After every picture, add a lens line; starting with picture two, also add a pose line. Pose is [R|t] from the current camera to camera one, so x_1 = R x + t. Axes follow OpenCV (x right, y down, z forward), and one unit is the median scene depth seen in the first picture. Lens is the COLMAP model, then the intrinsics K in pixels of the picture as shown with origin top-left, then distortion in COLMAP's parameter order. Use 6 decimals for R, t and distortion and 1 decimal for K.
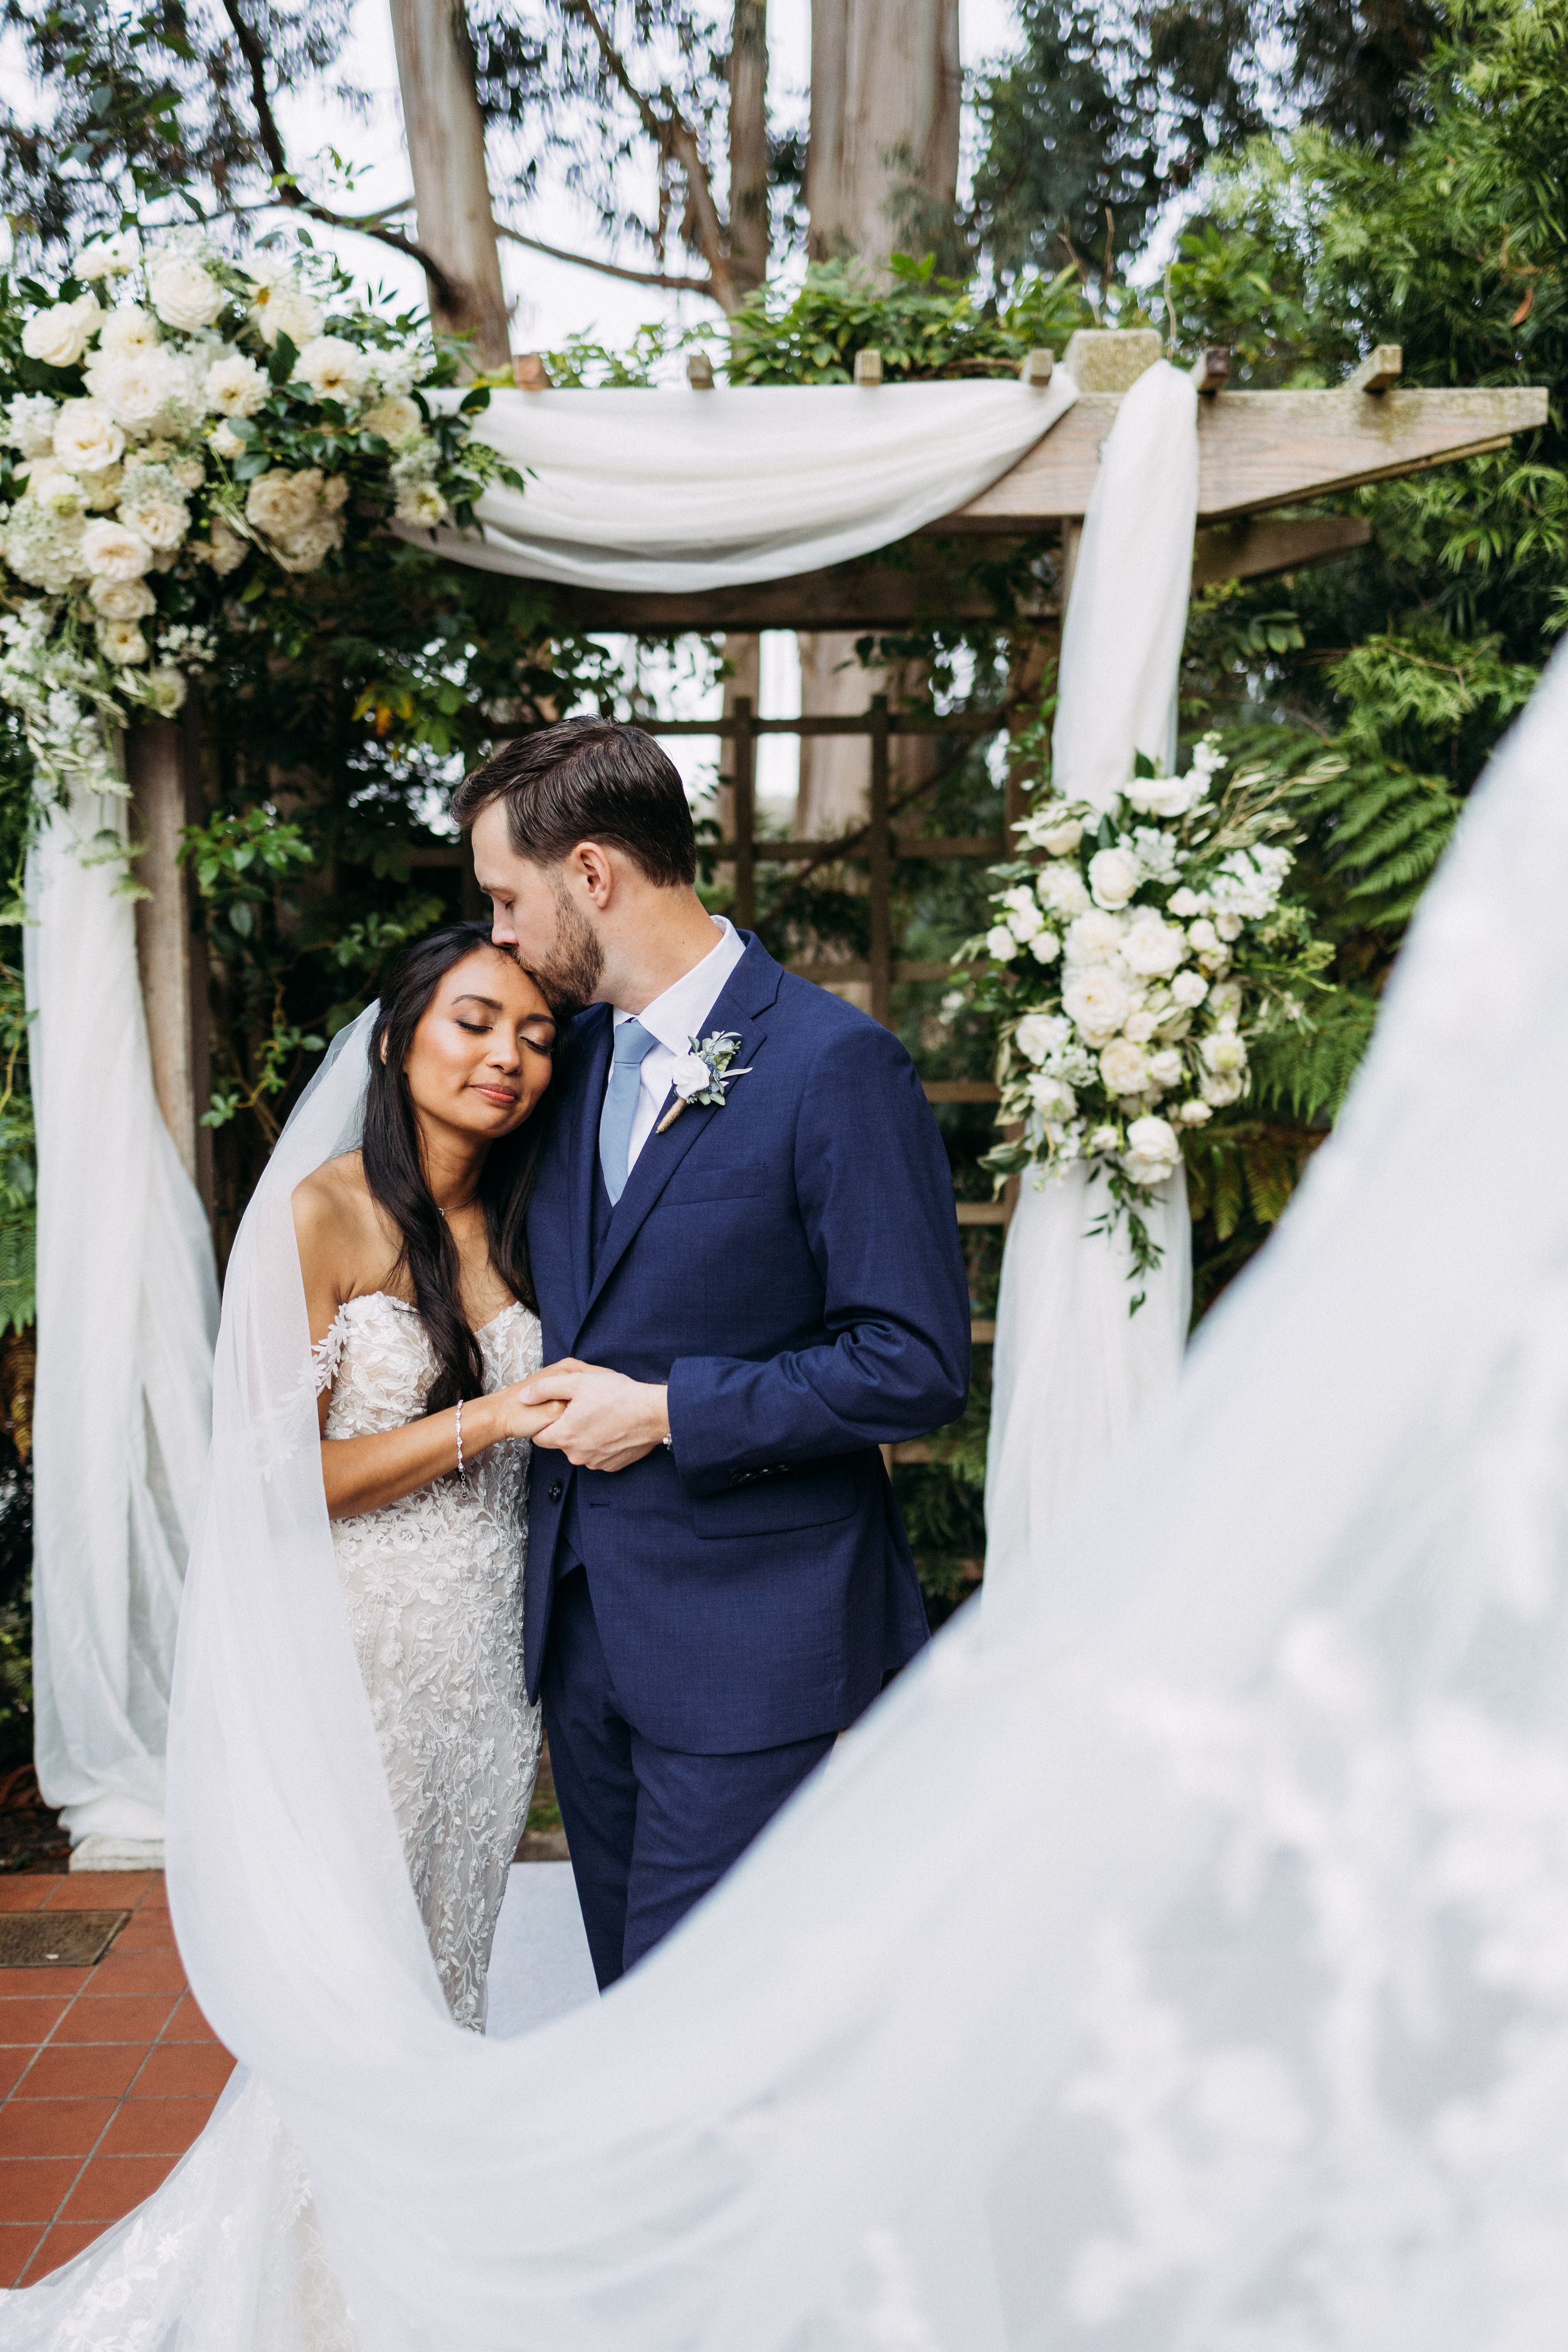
lens RADIAL K [[2289.9, 0, 784.0], [0, 2289.9, 1176.0], [0, 0, 1]] dist [0.045102, -0.011302]
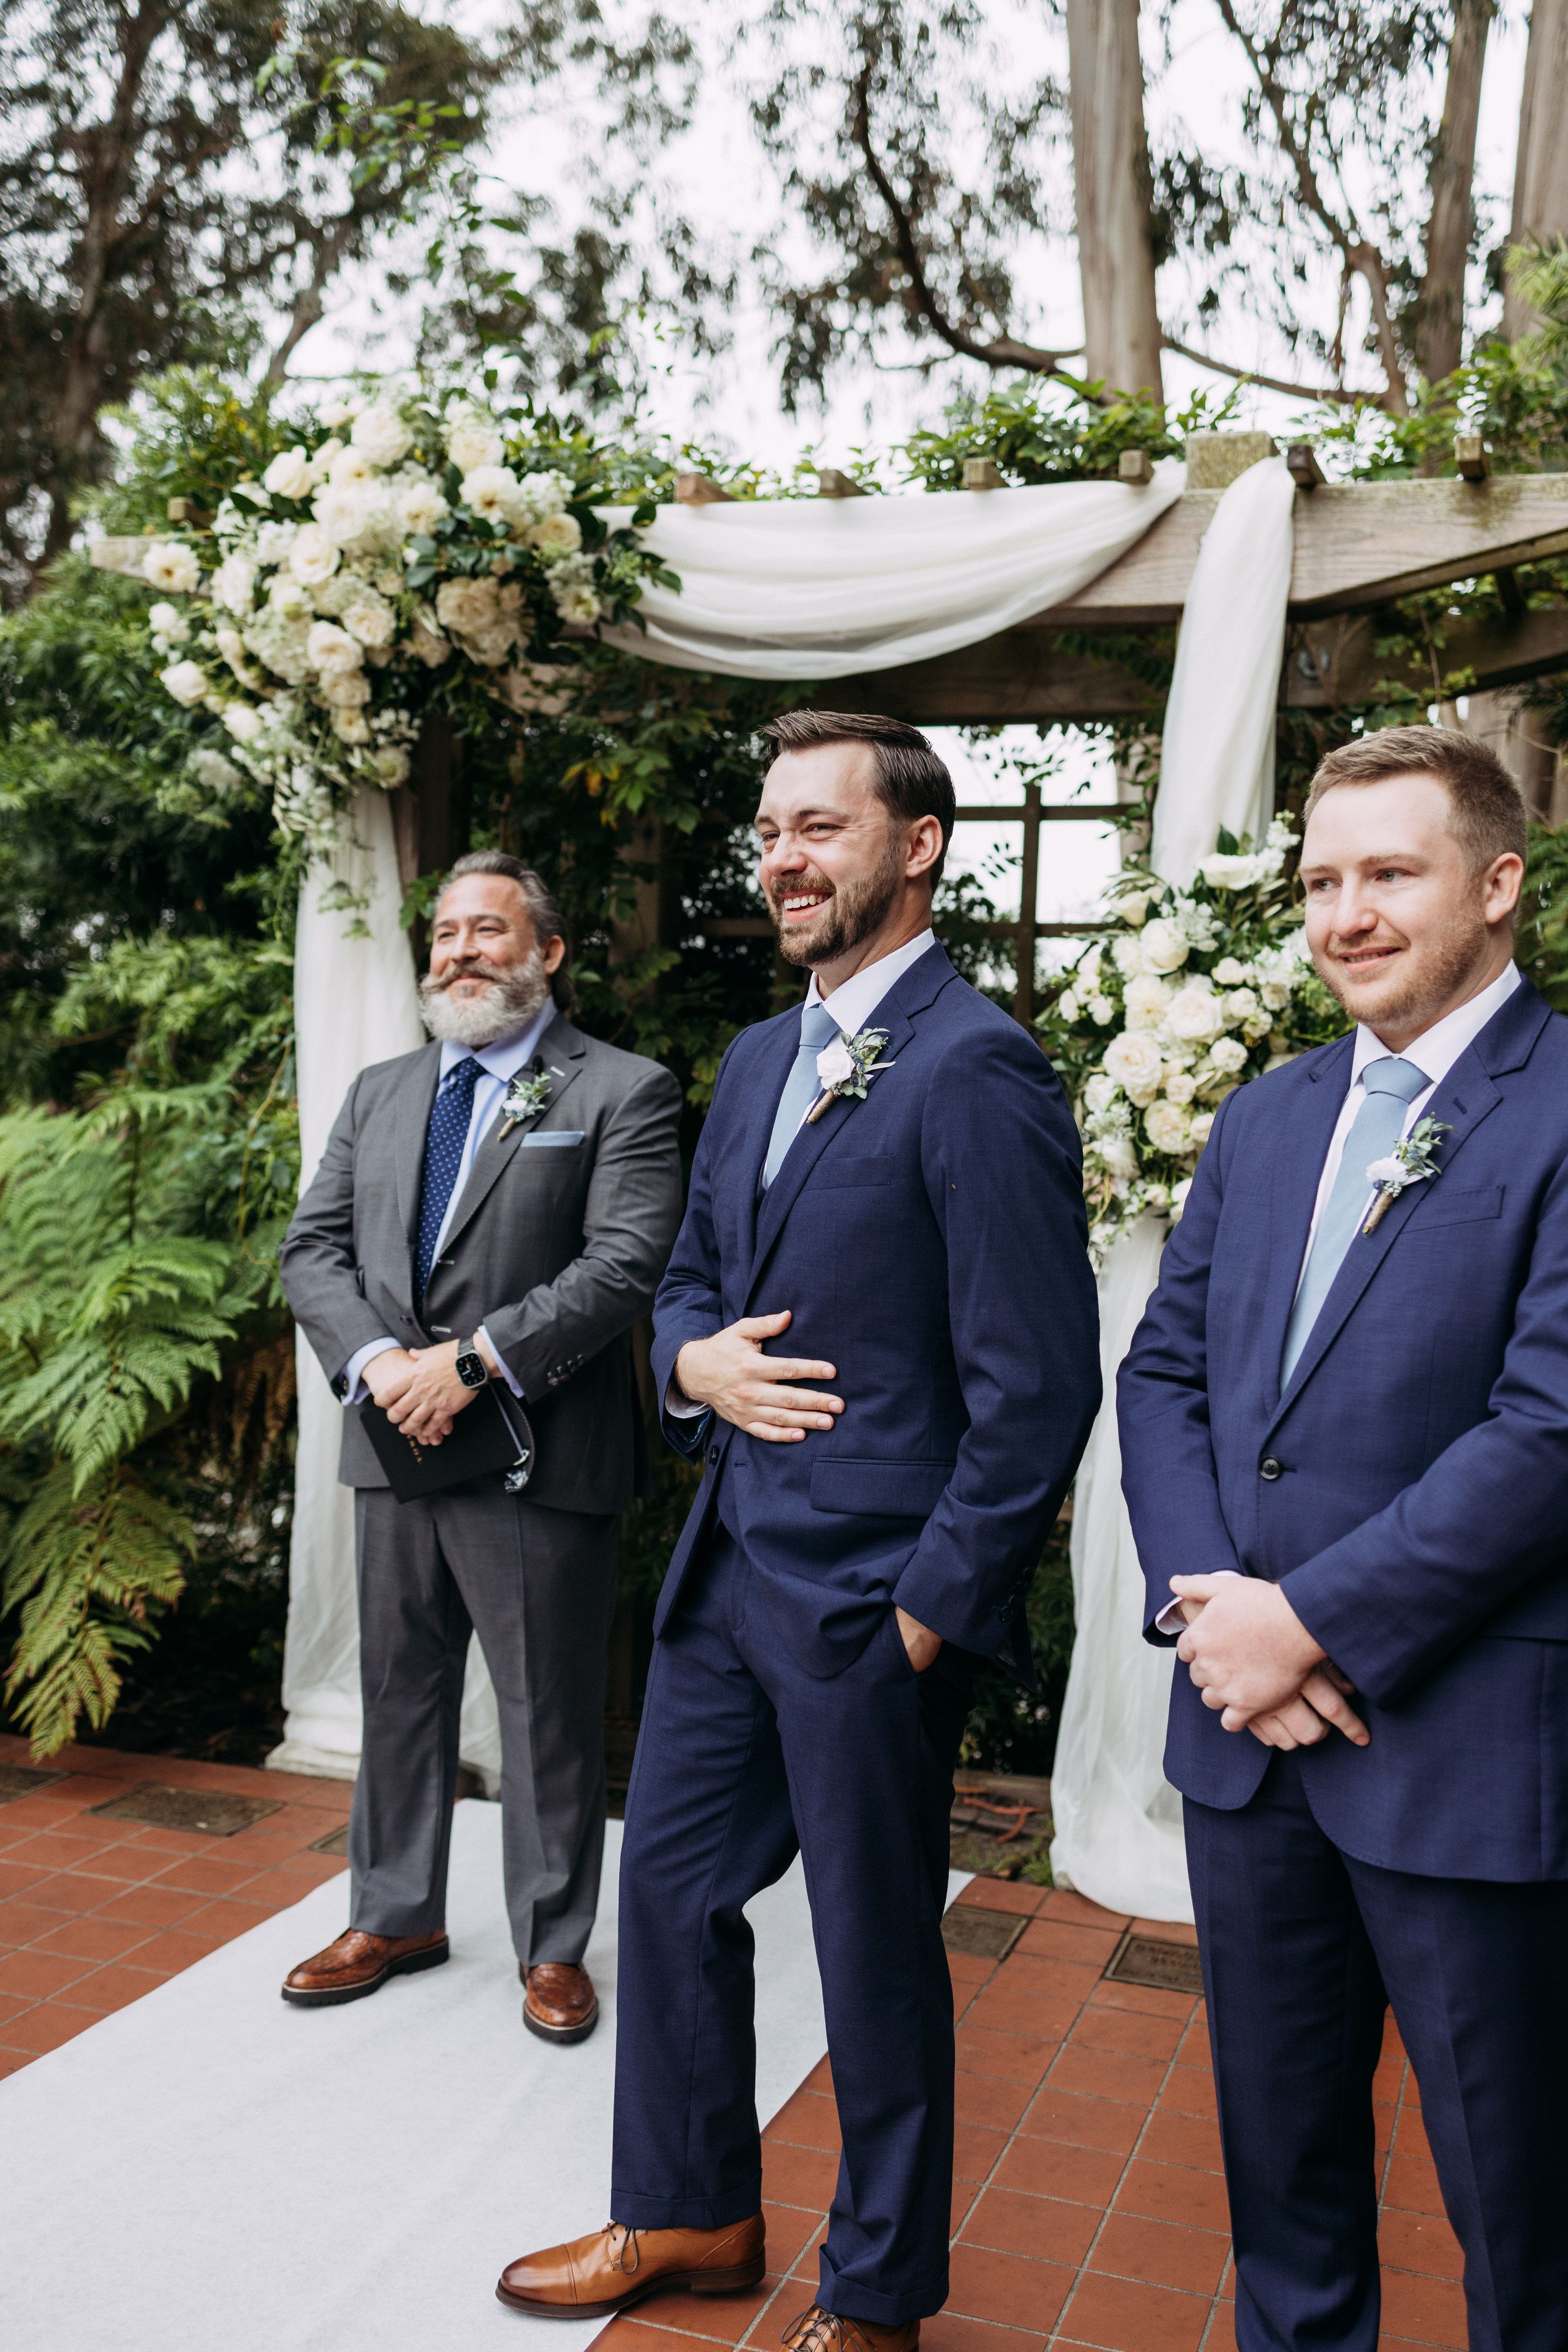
lens RADIAL K [[2289.9, 0, 784.0], [0, 2289.9, 1176.0], [0, 0, 1]] dist [0.045102, -0.011302]
pose [[0.943493, 0.063736, -0.325206, 0.324227], [-0.079566, 0.996194, -0.035600, 0.025092], [0.321699, 0.059464, 0.944973, -0.035935]]
